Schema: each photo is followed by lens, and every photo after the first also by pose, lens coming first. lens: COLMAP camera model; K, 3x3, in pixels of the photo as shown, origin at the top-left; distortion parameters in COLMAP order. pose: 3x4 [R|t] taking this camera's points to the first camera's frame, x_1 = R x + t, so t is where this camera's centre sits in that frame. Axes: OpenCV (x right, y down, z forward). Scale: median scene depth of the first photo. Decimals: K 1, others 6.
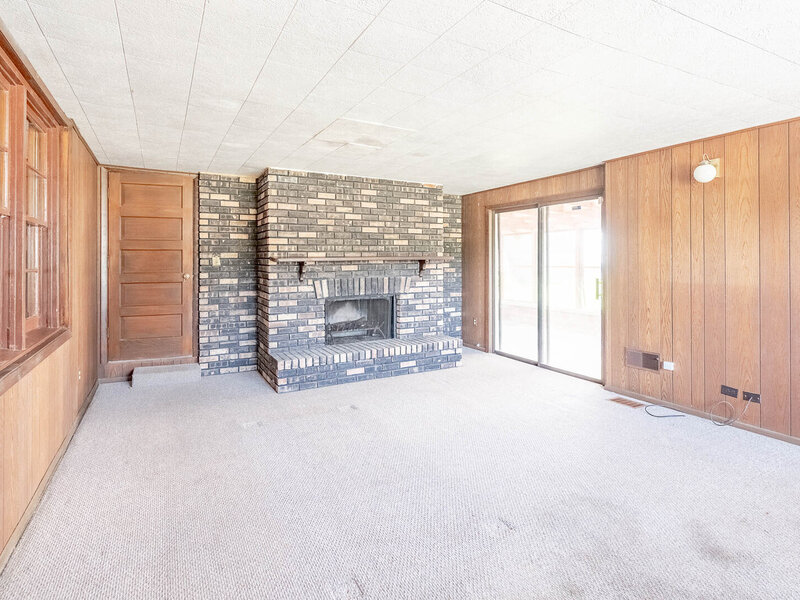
lens RADIAL K [[425.9, 0, 401.4], [0, 425.9, 259.2], [0, 0, 1]] dist [-0.000901, 0.000084]
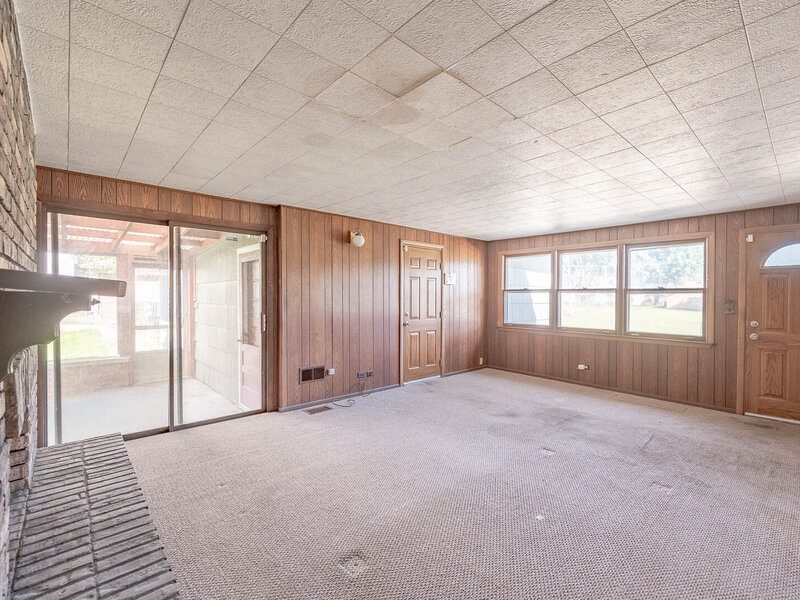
lens RADIAL K [[370.5, 0, 400.0], [0, 370.5, 300.0], [0, 0, 1]] dist [-0.000619, -0.000112]
pose [[-0.219295, -0.006613, 0.975636, -0.564255], [-0.007917, 0.999956, 0.004999, 0.007964], [-0.975626, -0.006628, -0.219338, 0.985208]]
